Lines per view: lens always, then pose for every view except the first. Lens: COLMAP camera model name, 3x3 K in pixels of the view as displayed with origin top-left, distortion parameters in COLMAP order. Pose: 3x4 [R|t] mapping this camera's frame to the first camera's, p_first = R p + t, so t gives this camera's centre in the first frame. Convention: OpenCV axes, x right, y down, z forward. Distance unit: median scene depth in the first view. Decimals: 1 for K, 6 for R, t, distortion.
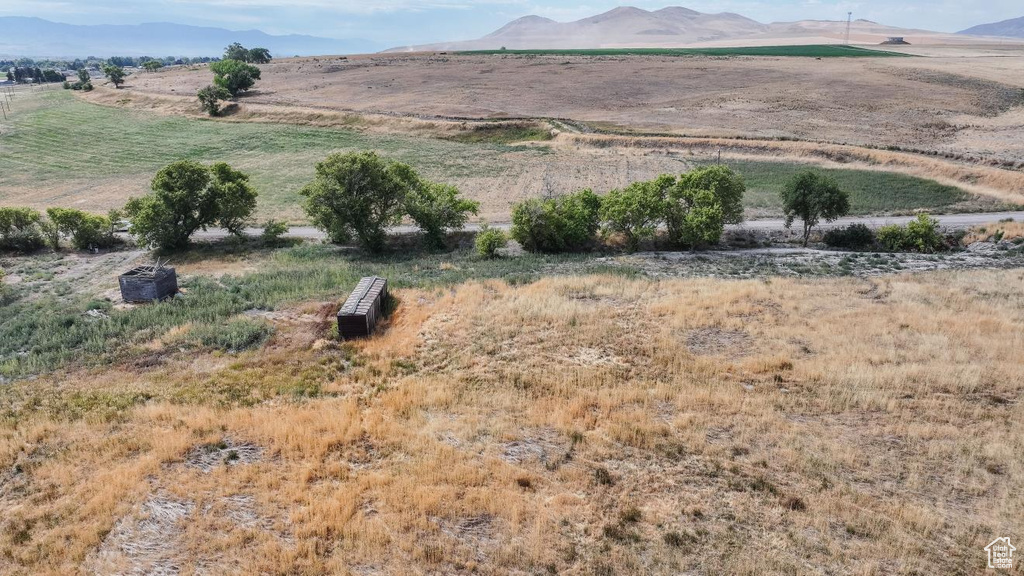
lens RADIAL K [[718.8, 0, 514.0], [0, 718.8, 286.3], [0, 0, 1]] dist [0.000298, 0.000201]
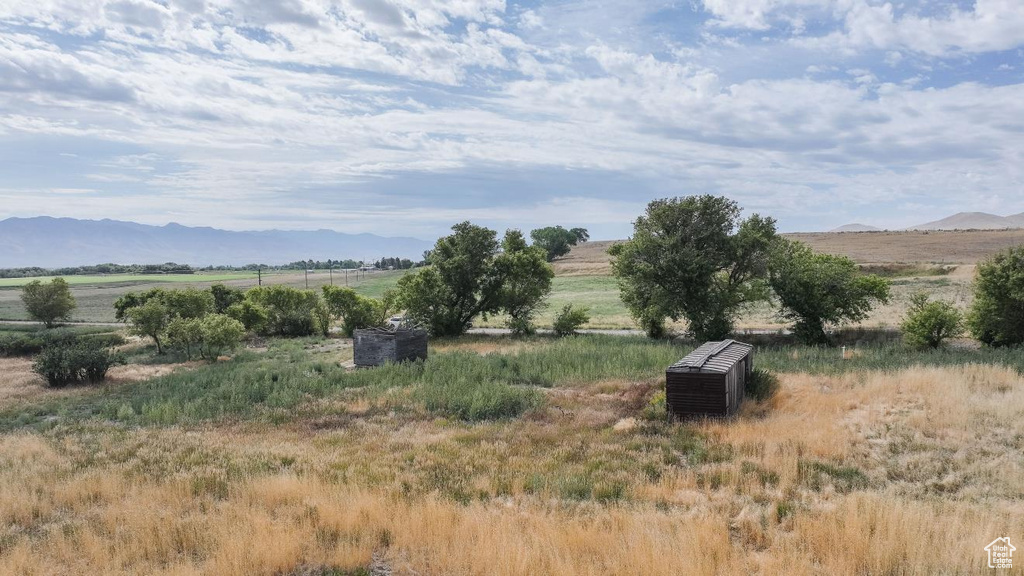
lens RADIAL K [[718.8, 0, 508.1], [0, 718.8, 286.5], [0, 0, 1]] dist [0.000298, 0.000201]
pose [[0.911756, 0.011709, -0.410566, -0.143023], [-0.125243, 0.959915, -0.250754, 0.123531], [0.391172, 0.280047, 0.876674, 0.507390]]
